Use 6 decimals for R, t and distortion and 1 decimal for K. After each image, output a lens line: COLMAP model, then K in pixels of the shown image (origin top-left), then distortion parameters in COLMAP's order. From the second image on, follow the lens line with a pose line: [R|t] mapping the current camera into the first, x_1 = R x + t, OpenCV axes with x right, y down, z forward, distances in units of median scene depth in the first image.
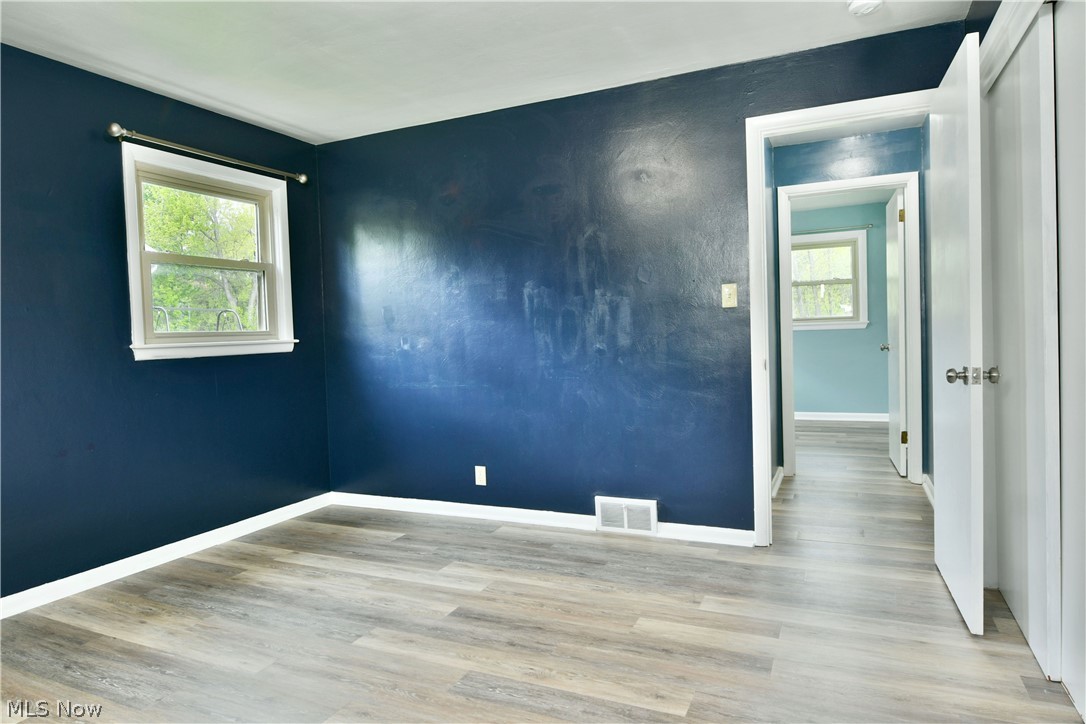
lens RADIAL K [[660.4, 0, 541.2], [0, 660.4, 360.8], [0, 0, 1]] dist [-0.011352, -0.001460]
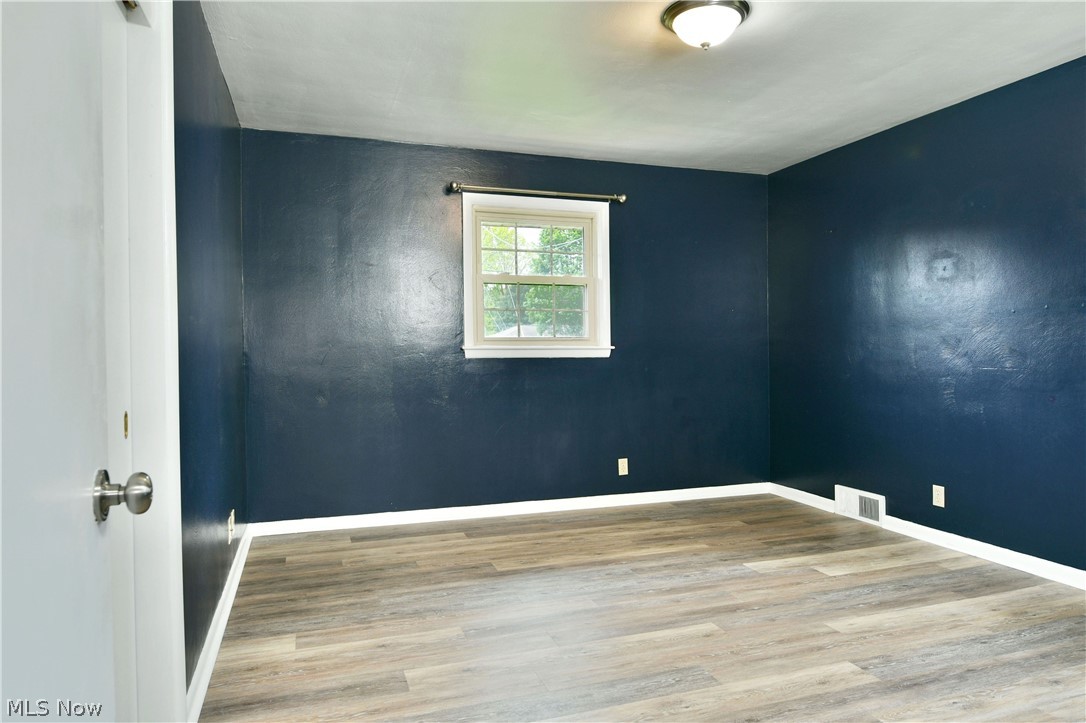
lens RADIAL K [[660.4, 0, 540.1], [0, 660.4, 359.2], [0, 0, 1]] dist [-0.011352, -0.001460]
pose [[-0.718297, 0.047471, -0.694115, 0.672800], [0.001482, 0.997772, 0.066706, -0.077911], [0.695735, 0.046886, -0.716767, 1.328665]]
